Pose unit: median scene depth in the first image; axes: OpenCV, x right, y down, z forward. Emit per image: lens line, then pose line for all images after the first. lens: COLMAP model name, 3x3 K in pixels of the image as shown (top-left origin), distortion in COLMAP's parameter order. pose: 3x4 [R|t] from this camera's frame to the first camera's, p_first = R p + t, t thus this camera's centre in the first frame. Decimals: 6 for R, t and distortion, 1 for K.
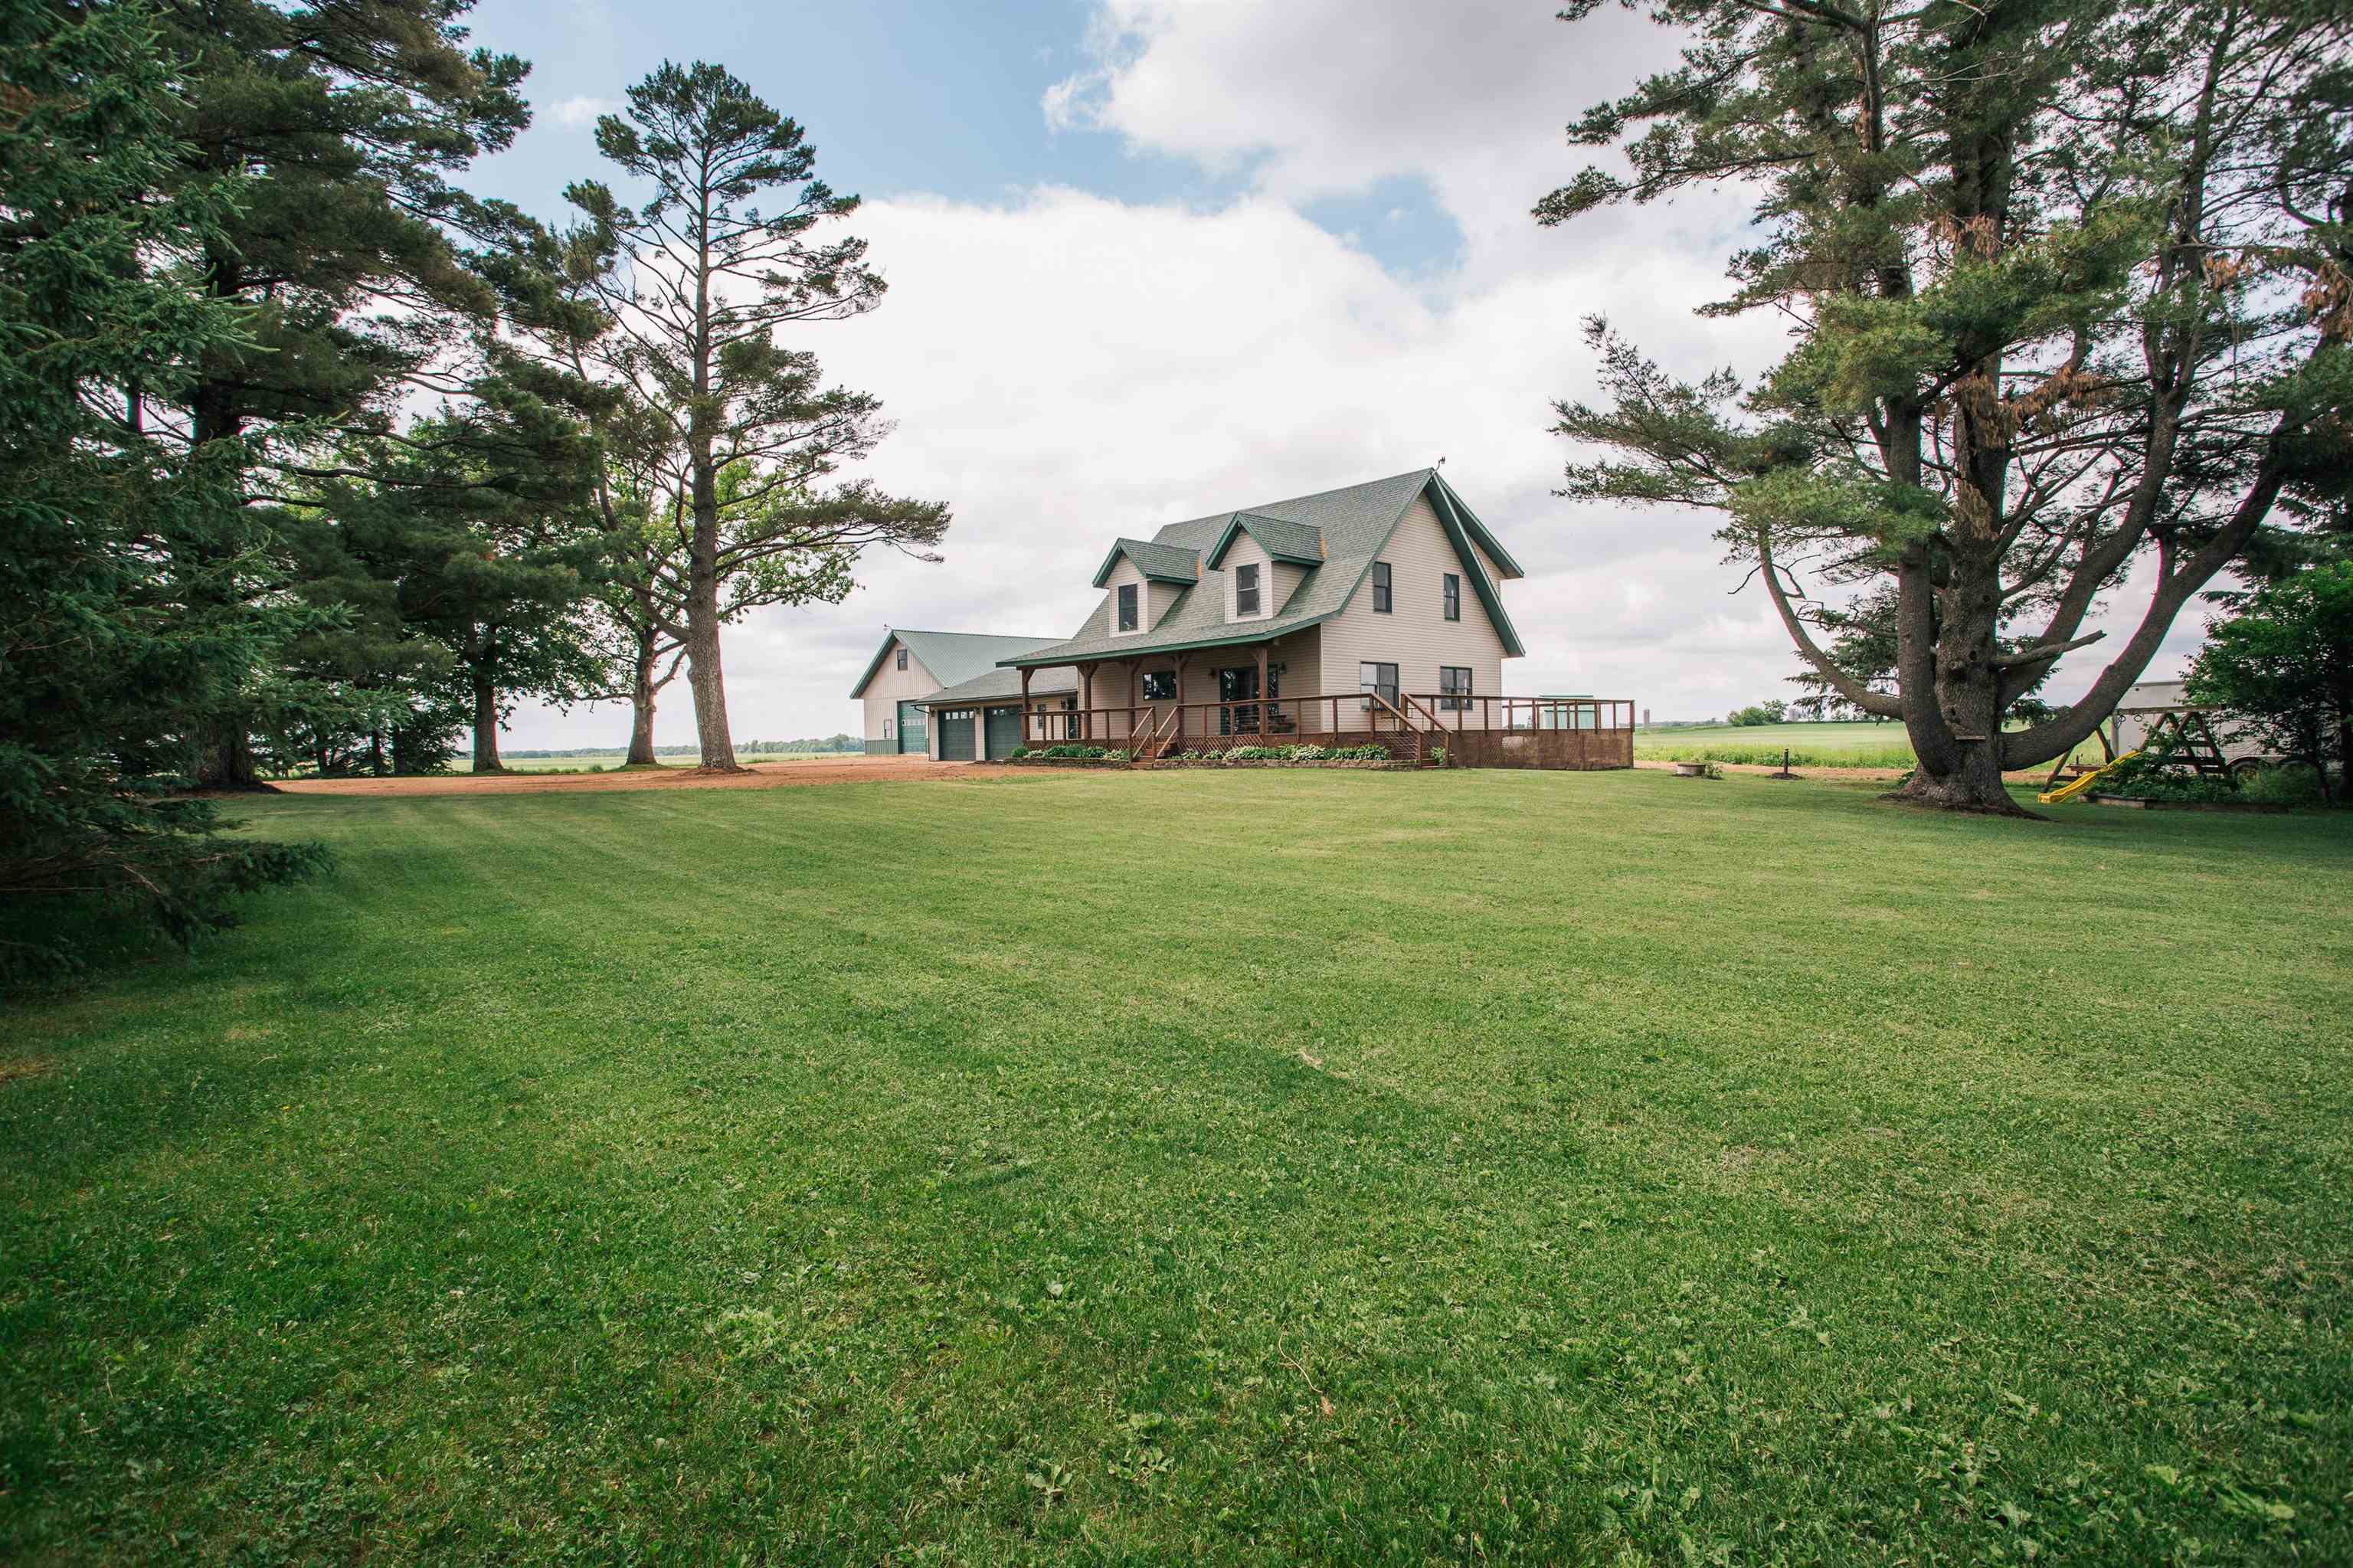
lens RADIAL K [[1117.0, 0, 1169.9], [0, 1117.0, 770.1], [0, 0, 1]] dist [-0.002636, 0.000271]
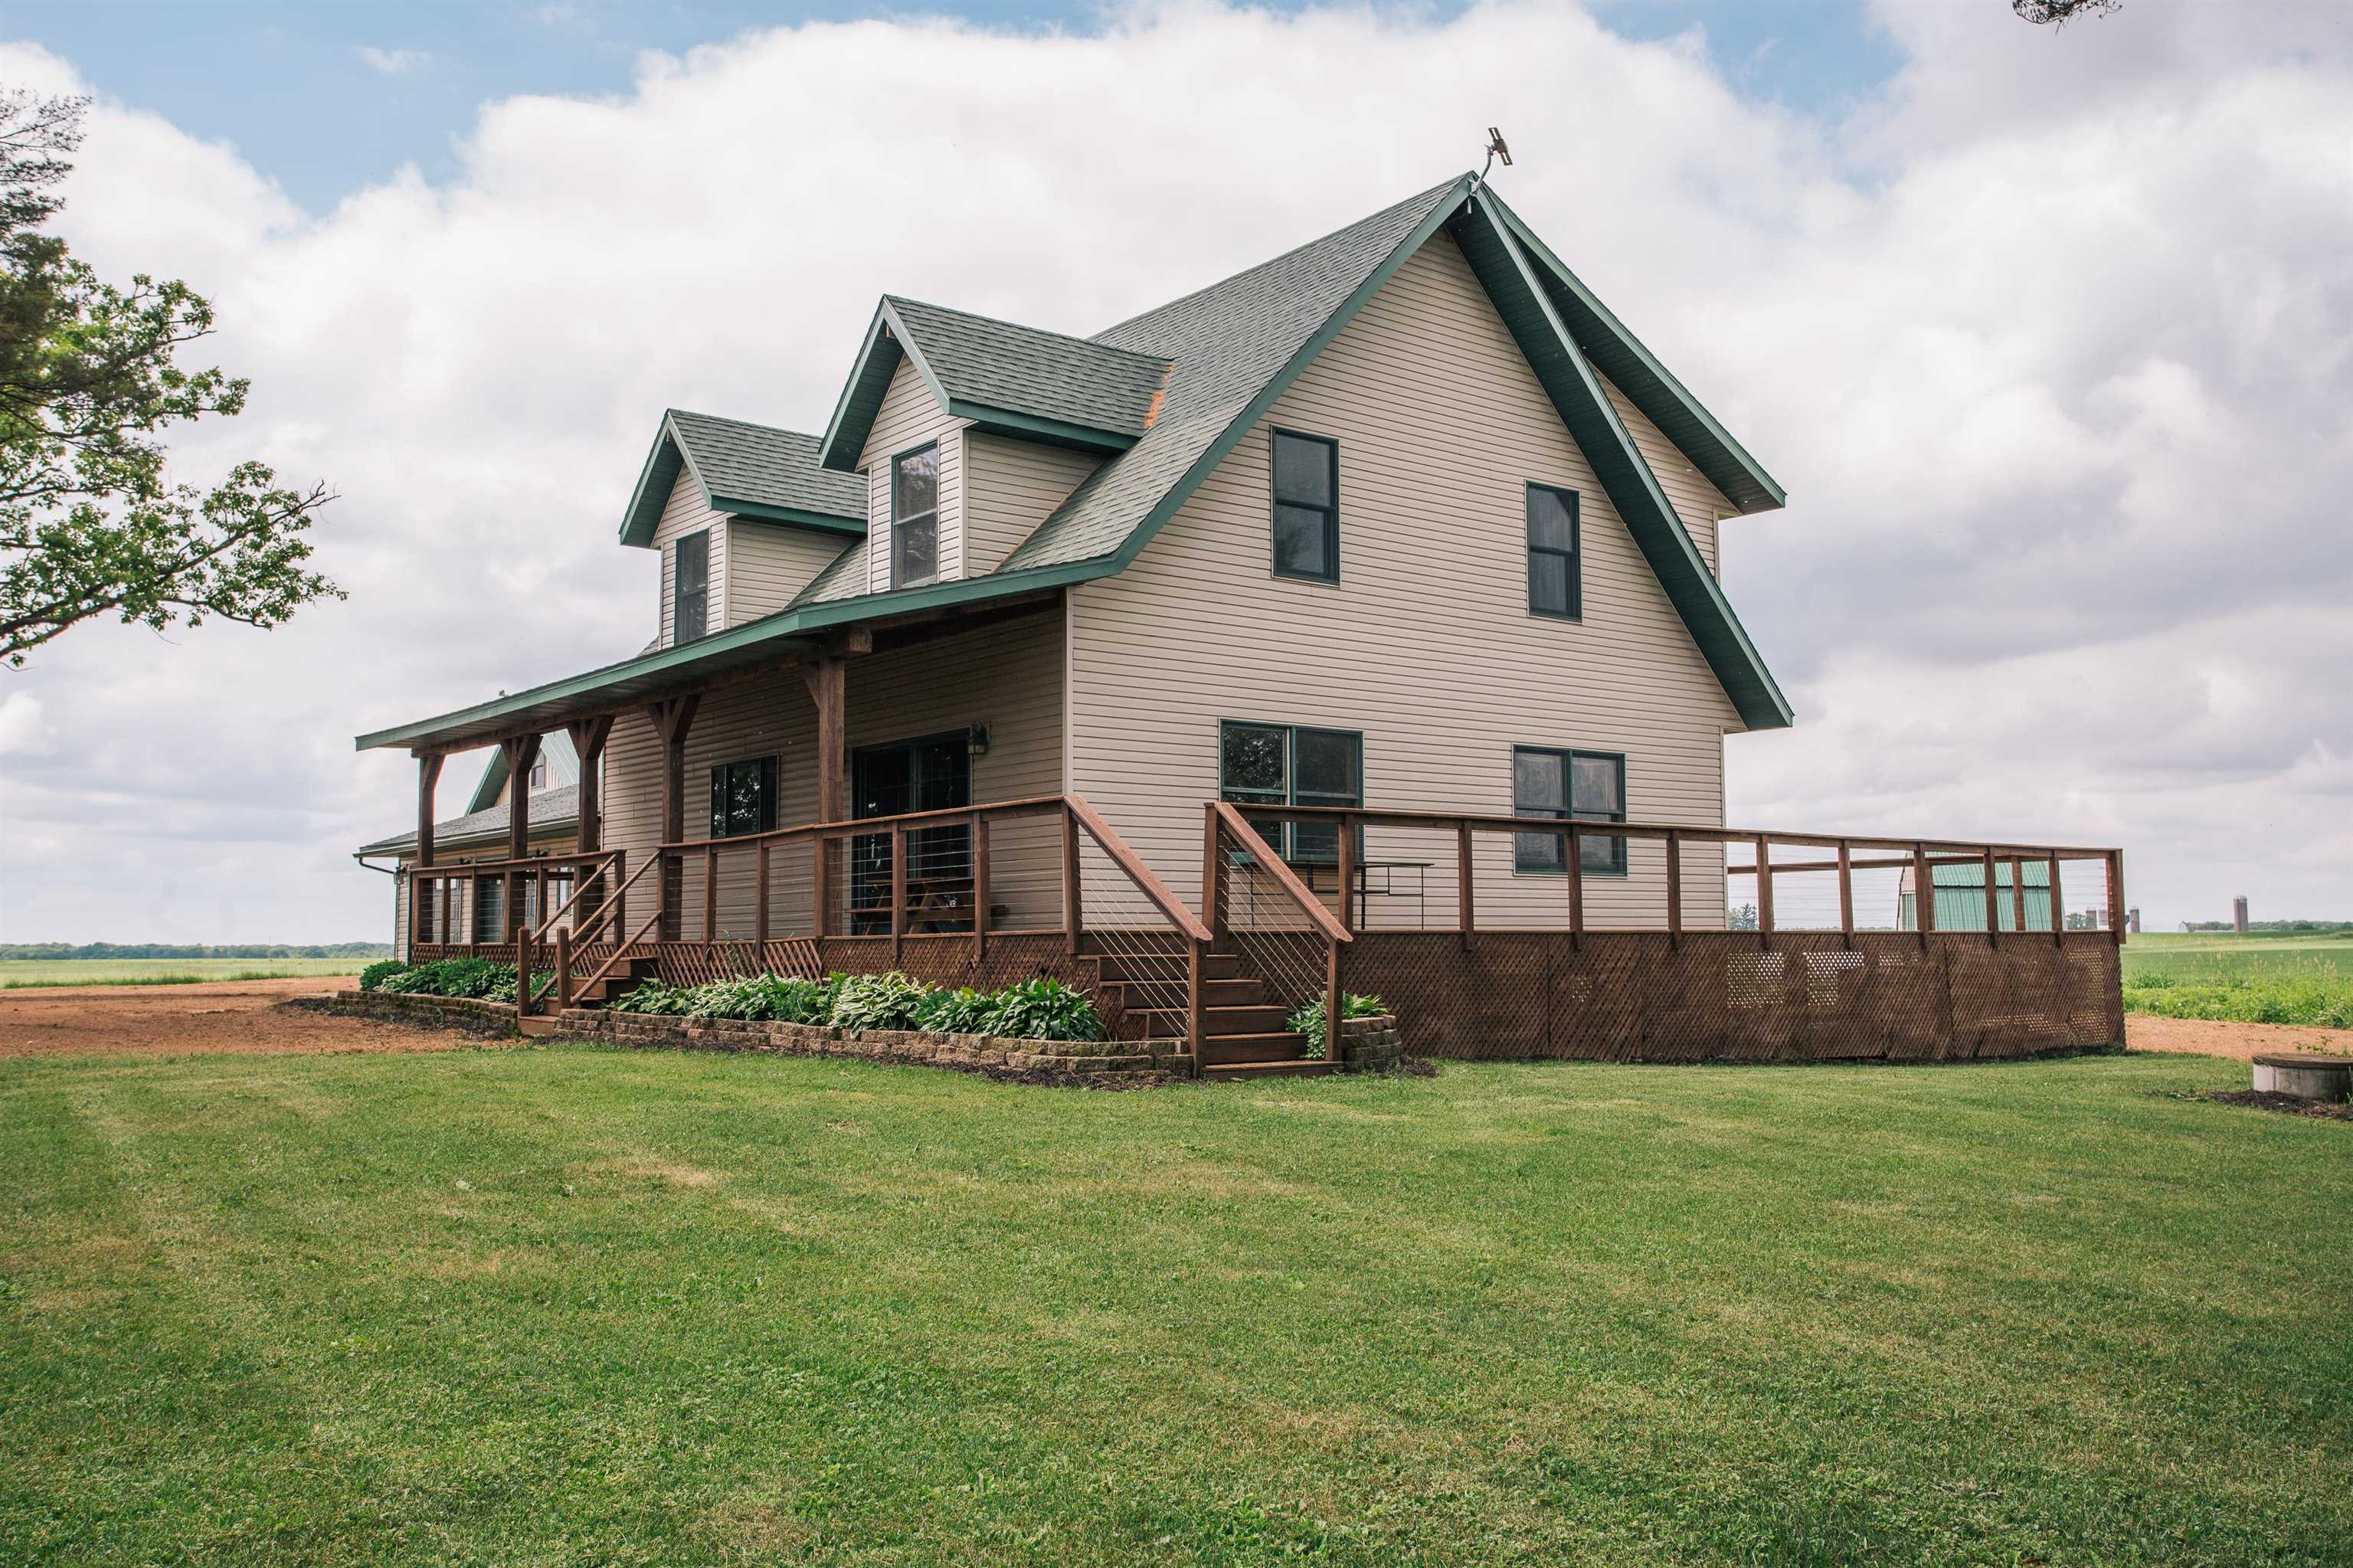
lens RADIAL K [[1985.9, 0, 1178.1], [0, 1985.9, 789.0], [0, 0, 1]] dist [0.016570, 0.005312]
pose [[0.995114, 0.005288, -0.098596, 0.197367], [-0.015431, 0.994624, -0.102396, -0.015322], [0.097524, 0.103417, 0.989845, 0.382824]]
